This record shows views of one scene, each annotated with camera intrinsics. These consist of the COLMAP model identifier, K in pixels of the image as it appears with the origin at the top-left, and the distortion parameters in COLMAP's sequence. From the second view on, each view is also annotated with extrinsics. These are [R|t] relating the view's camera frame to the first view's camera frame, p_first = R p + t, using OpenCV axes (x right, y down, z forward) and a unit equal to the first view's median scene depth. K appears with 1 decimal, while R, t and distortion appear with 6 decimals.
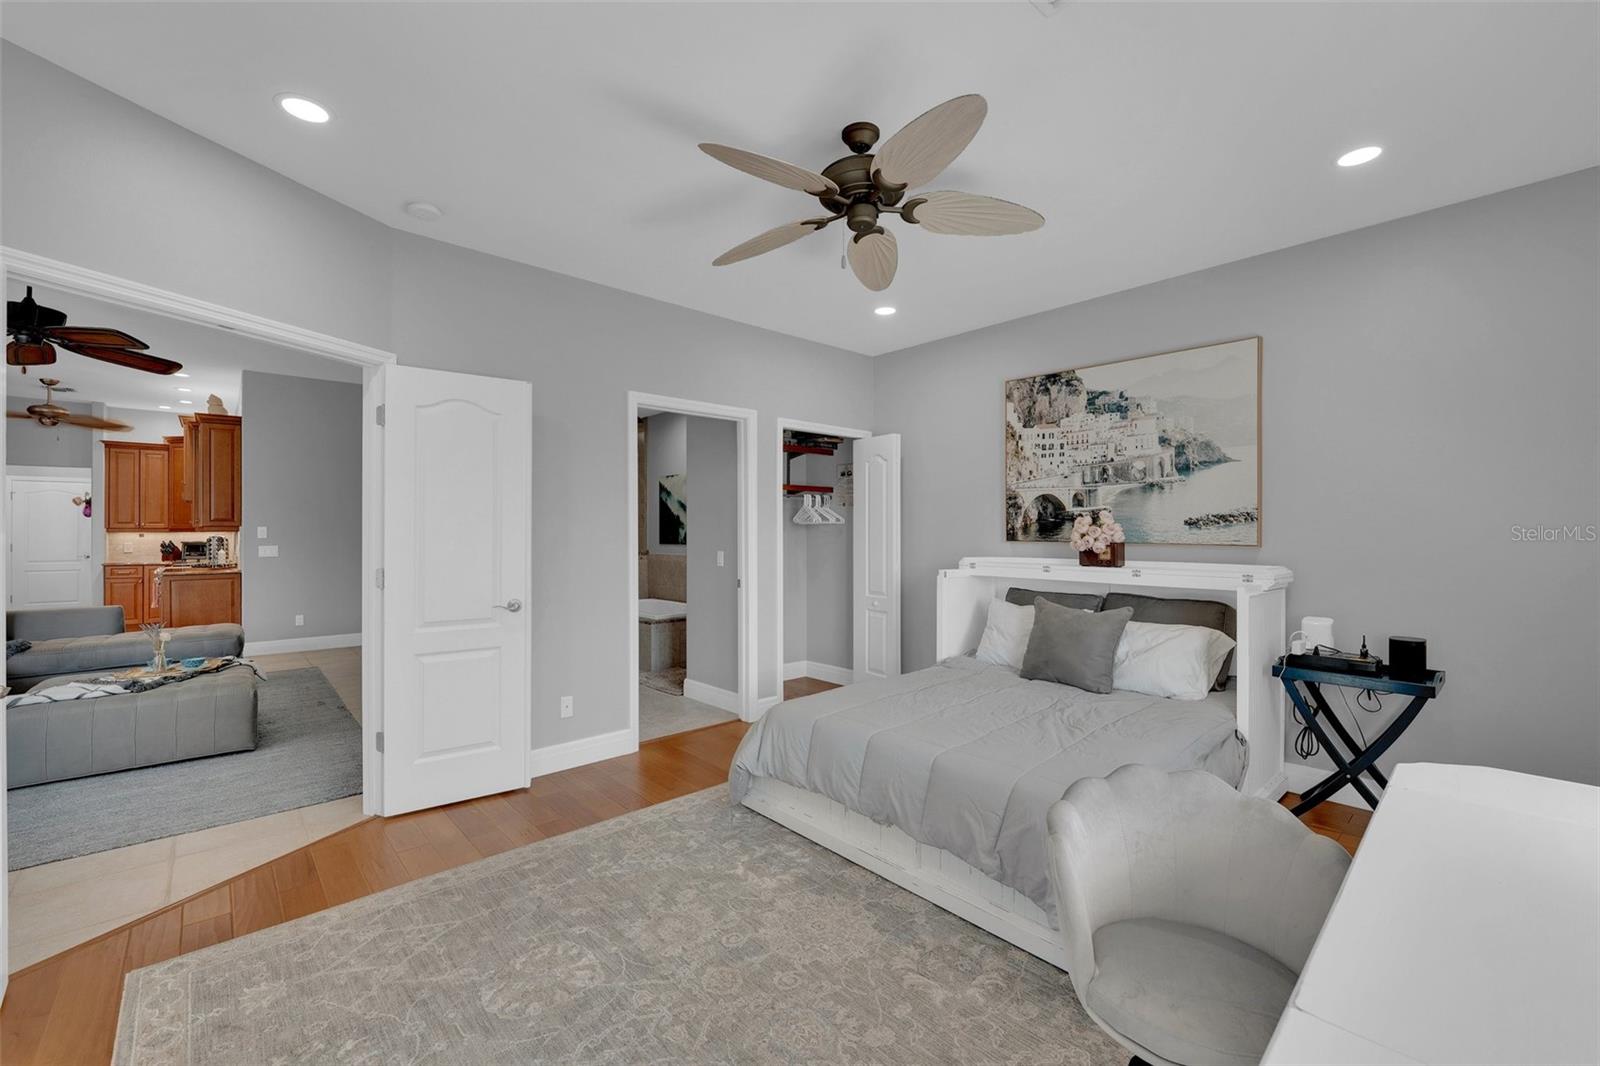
lens RADIAL K [[659.5, 0, 806.0], [0, 659.5, 531.2], [0, 0, 1]] dist [-0.010172, 0.000285]
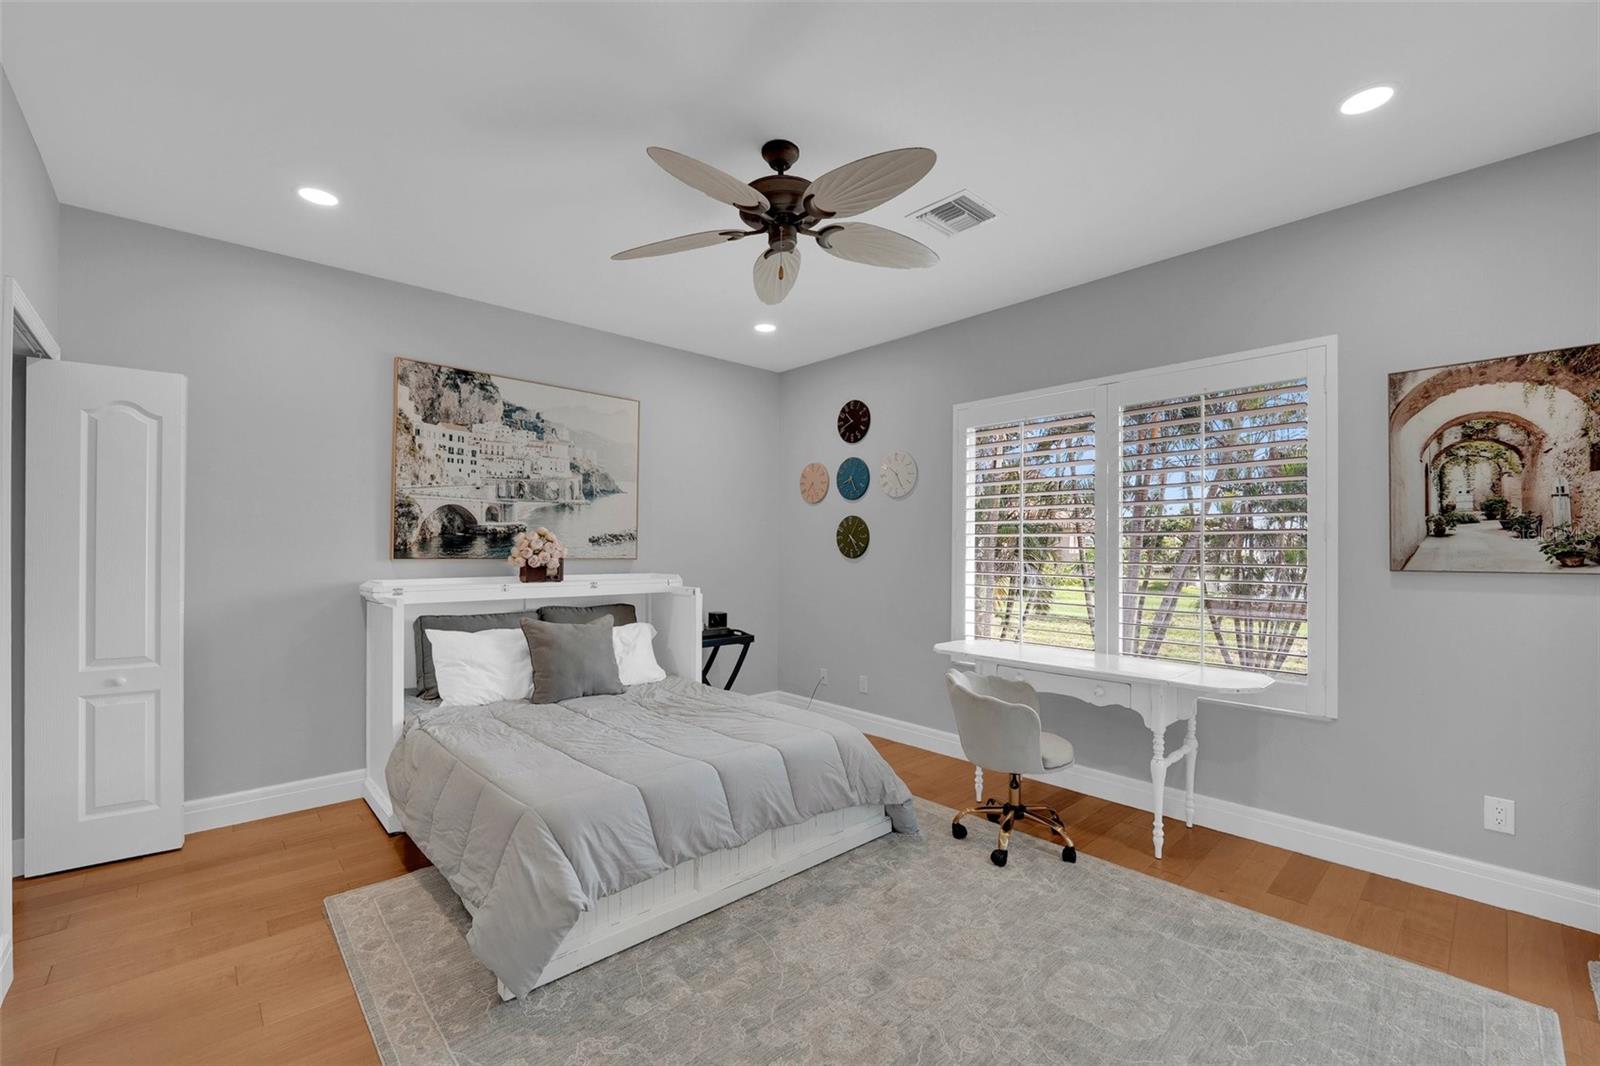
lens RADIAL K [[659.5, 0, 799.5], [0, 659.5, 549.9], [0, 0, 1]] dist [-0.010172, 0.000285]
pose [[-0.015198, 0.002819, 0.999881, -0.526908], [-0.001539, 0.999995, -0.002842, 0.005818], [-0.999883, -0.001582, -0.015193, 0.565482]]
